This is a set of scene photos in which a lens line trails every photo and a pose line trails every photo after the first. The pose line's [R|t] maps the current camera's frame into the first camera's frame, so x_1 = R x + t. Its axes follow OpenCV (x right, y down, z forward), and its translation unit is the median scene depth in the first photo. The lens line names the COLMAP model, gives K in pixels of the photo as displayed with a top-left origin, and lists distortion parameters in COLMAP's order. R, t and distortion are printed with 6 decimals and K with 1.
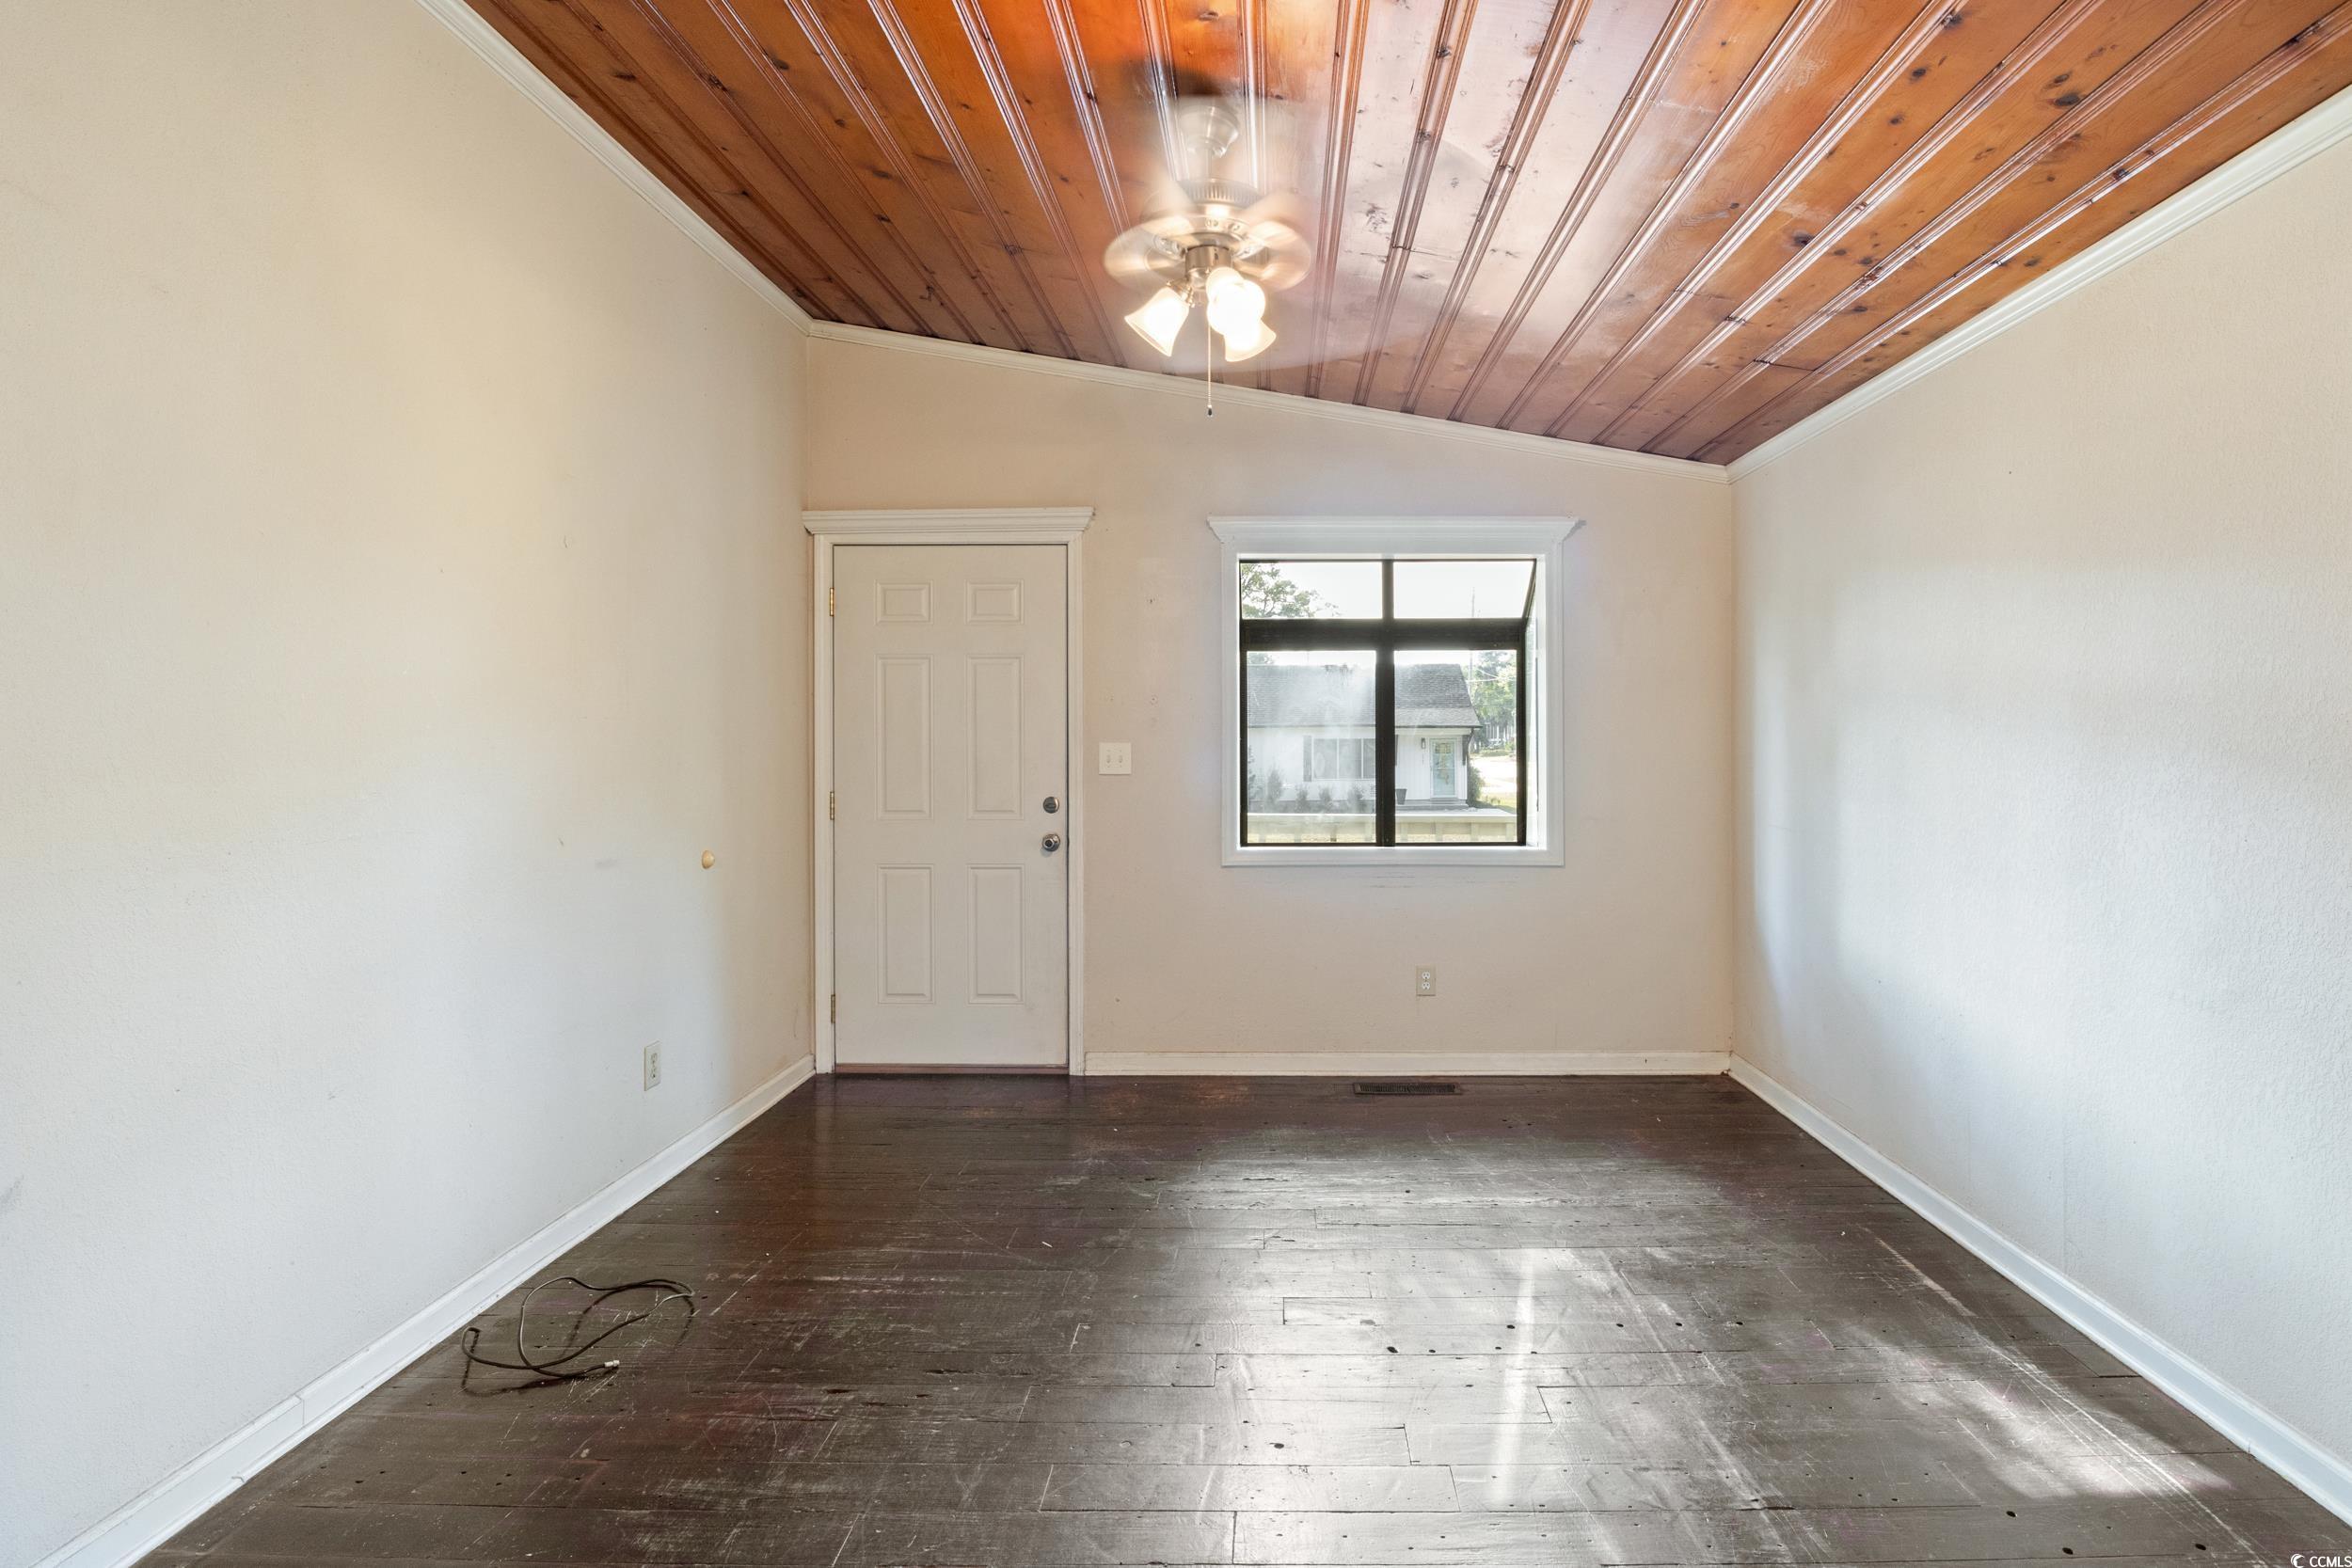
lens RADIAL K [[1213.5, 0, 1176.1], [0, 1213.5, 753.9], [0, 0, 1]] dist [-0.004886, -0.000318]
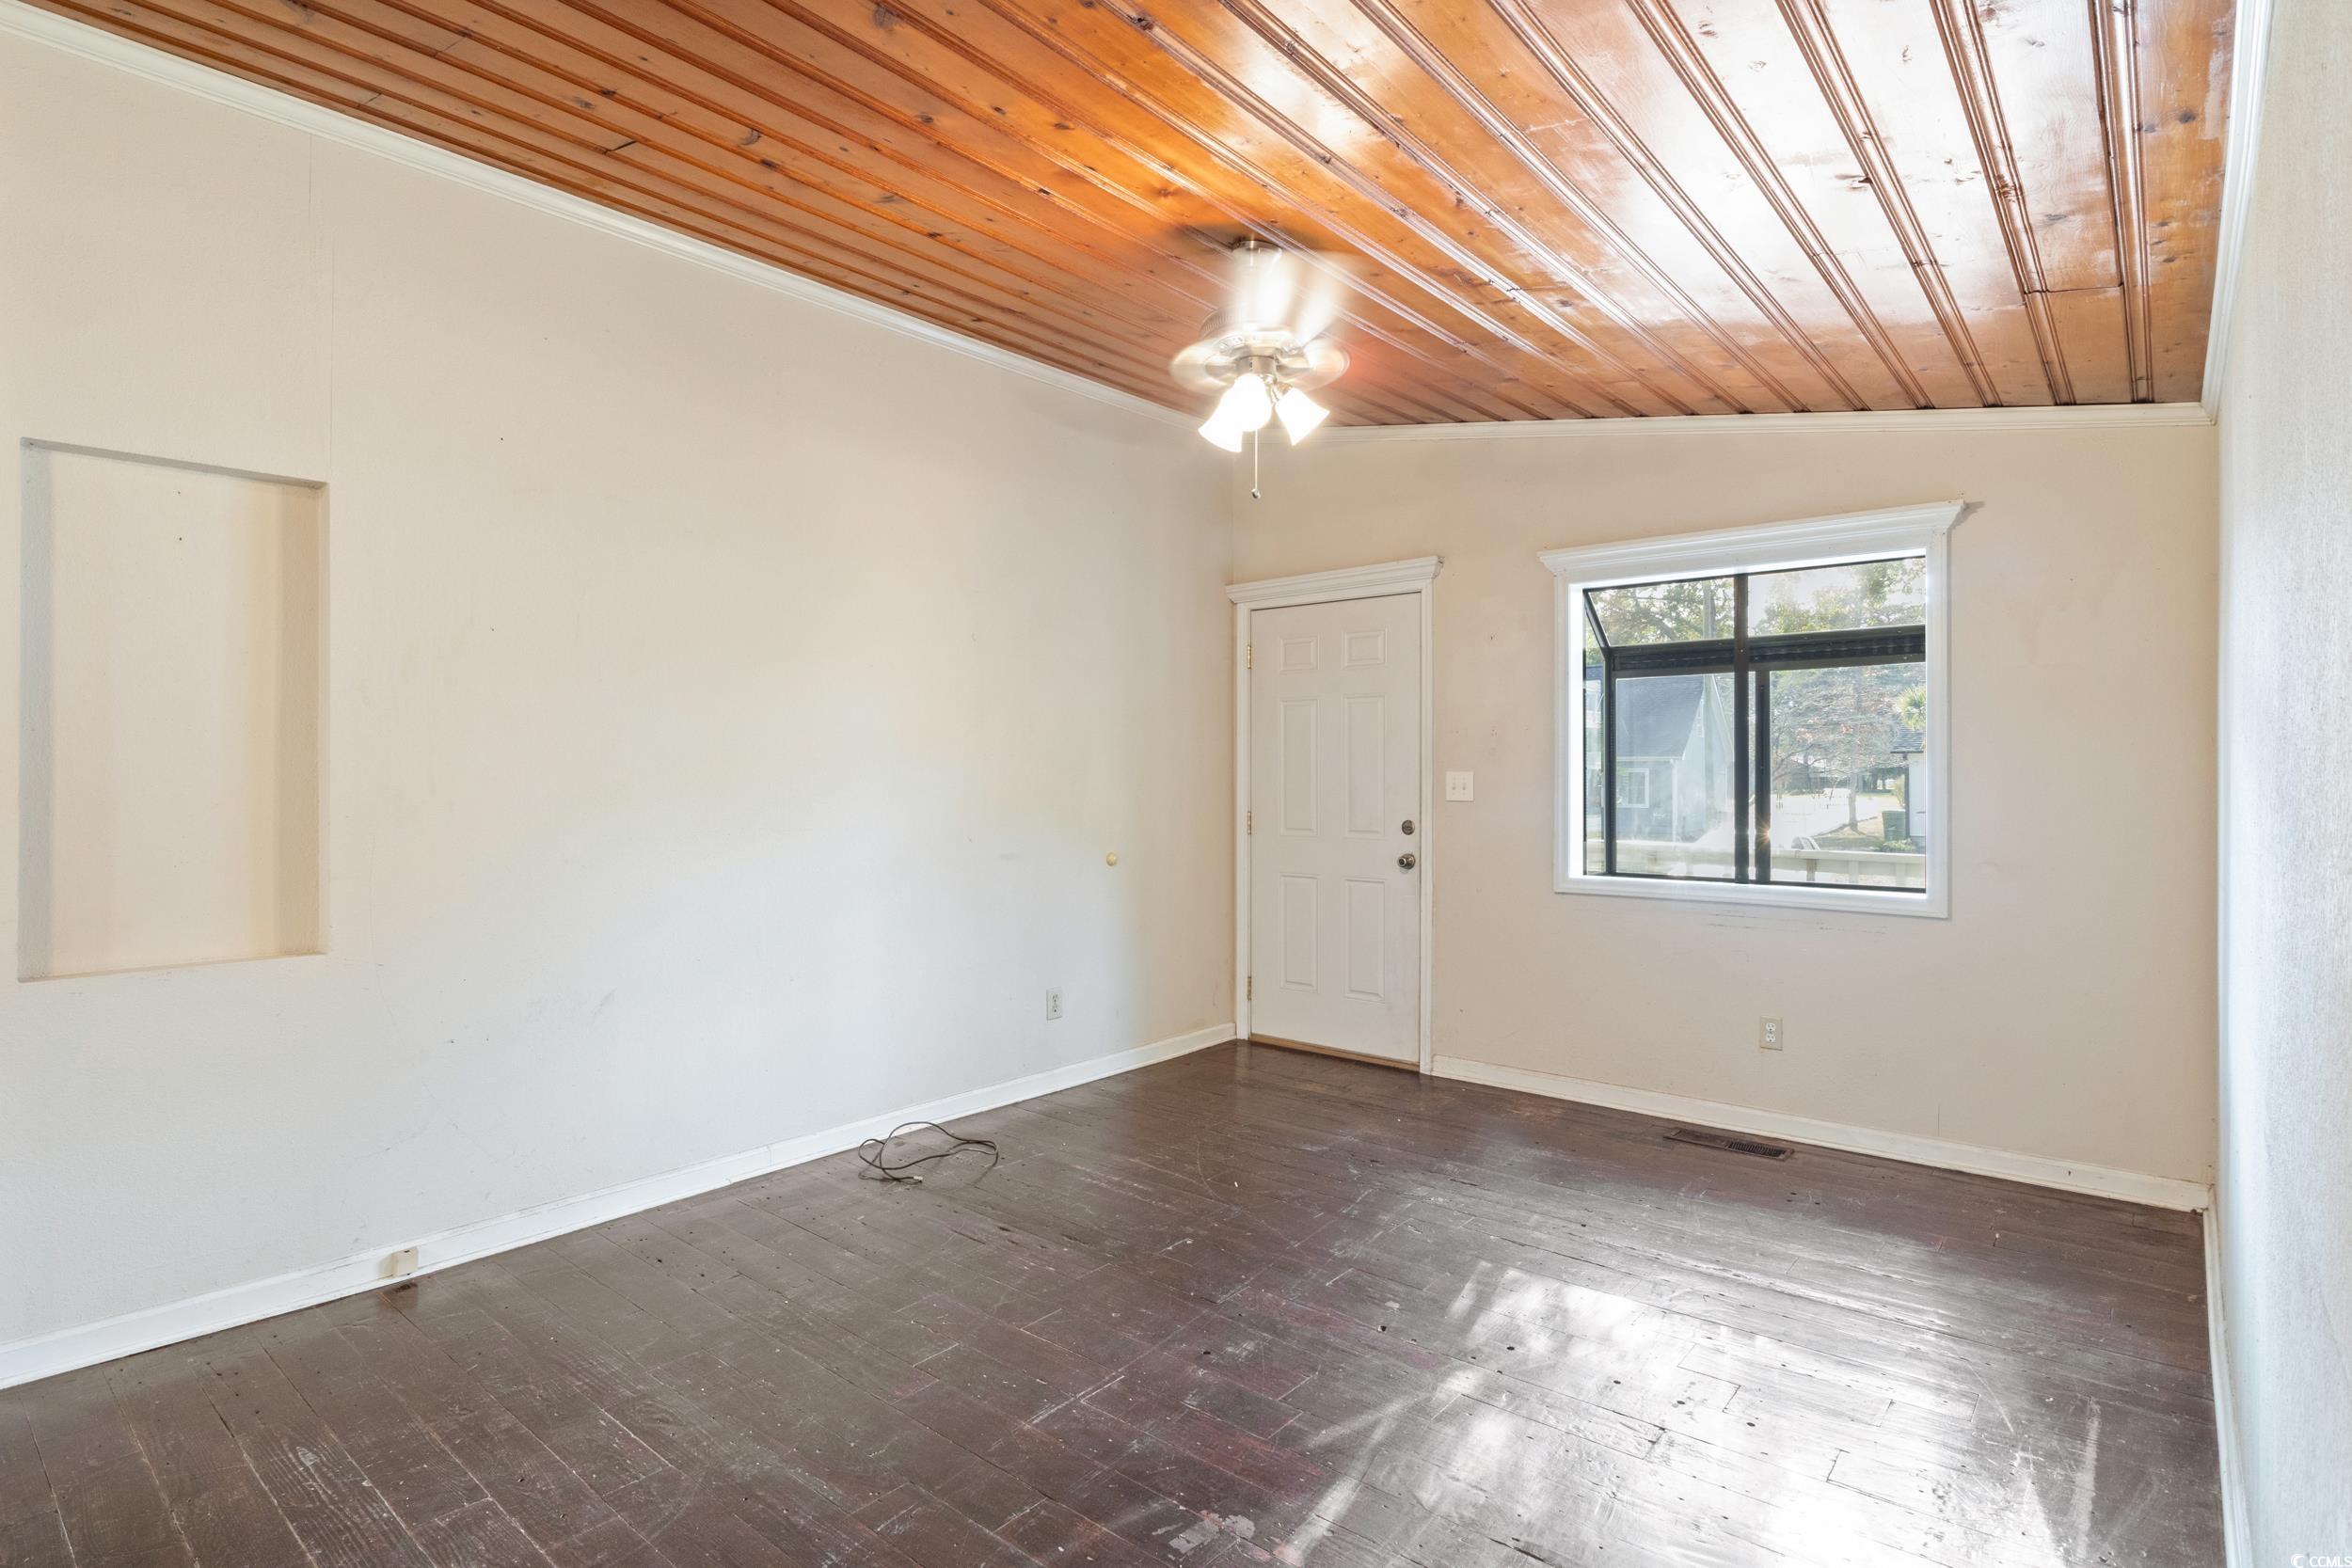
lens RADIAL K [[1180.2, 0, 1183.1], [0, 1180.2, 775.9], [0, 0, 1]] dist [-0.008527, 0.000306]
pose [[0.767574, 0.002201, -0.640956, 0.436250], [-0.003533, 0.999993, -0.000798, -0.003685], [0.640950, 0.002877, 0.767577, 0.039037]]
